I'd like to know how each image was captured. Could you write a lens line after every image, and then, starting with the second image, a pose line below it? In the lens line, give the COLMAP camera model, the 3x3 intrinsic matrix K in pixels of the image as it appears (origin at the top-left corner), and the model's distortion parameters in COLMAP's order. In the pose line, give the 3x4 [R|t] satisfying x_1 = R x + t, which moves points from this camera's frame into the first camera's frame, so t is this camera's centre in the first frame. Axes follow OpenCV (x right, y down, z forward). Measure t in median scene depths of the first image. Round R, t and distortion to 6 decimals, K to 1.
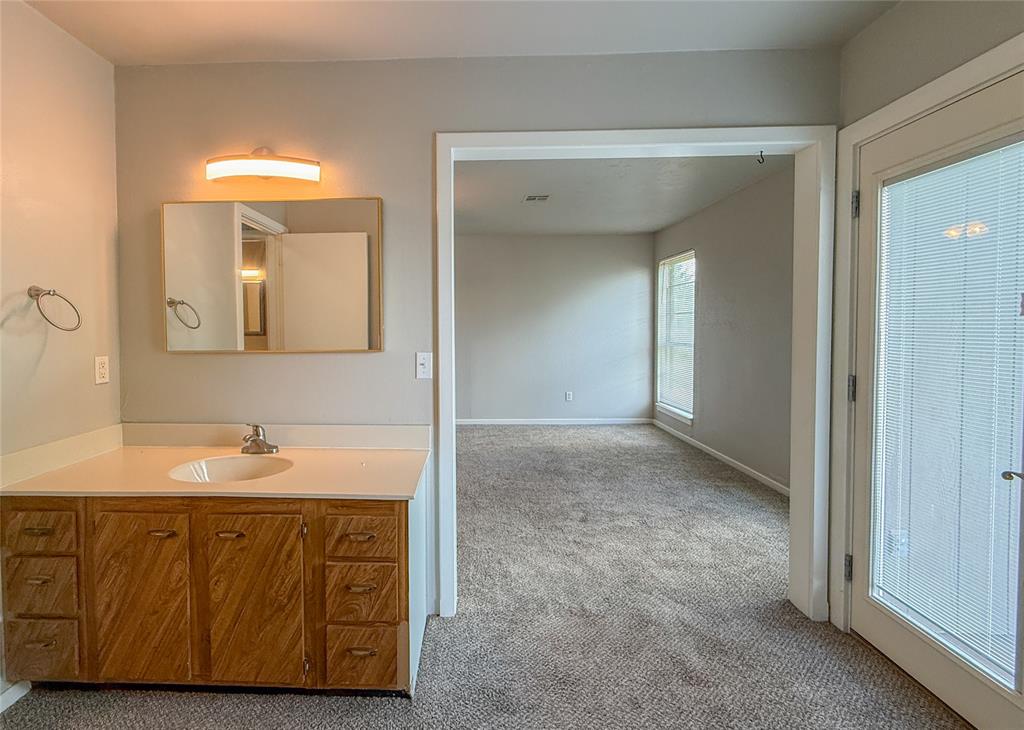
lens RADIAL K [[452.5, 0, 457.9], [0, 452.5, 340.5], [0, 0, 1]] dist [-0.000044, 0.000059]
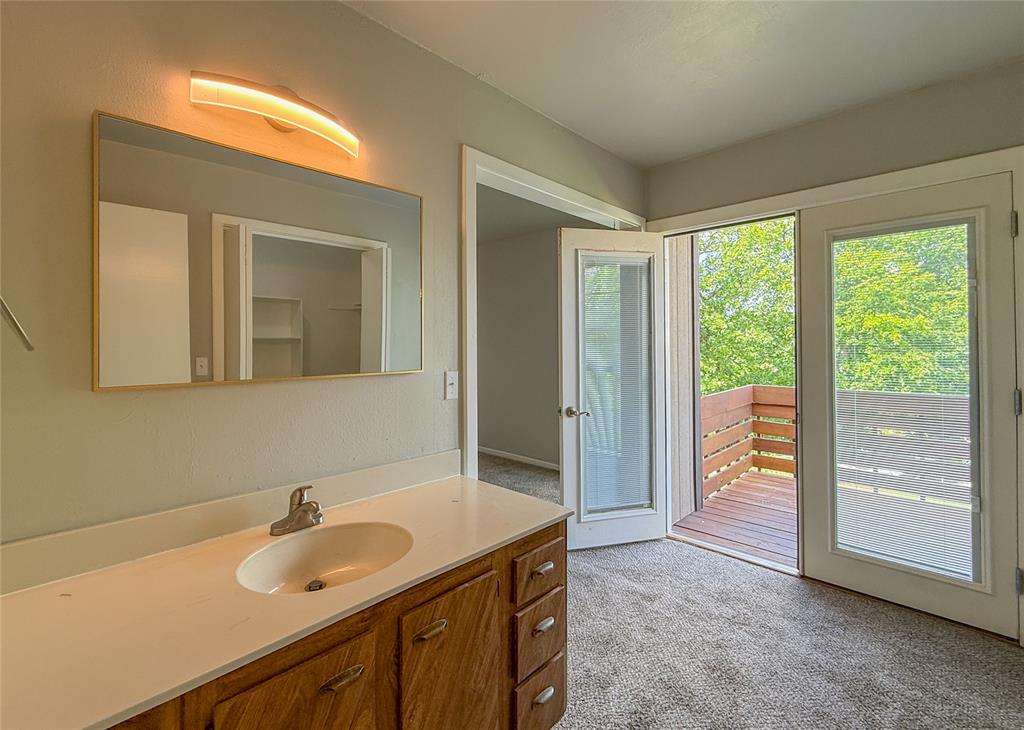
lens RADIAL K [[452.5, 0, 457.9], [0, 452.5, 340.5], [0, 0, 1]] dist [-0.000044, 0.000059]
pose [[0.709779, 0.009177, 0.704365, -0.934391], [0.018800, 0.999312, -0.031964, -0.009007], [-0.704174, 0.035929, 0.709118, 0.422335]]
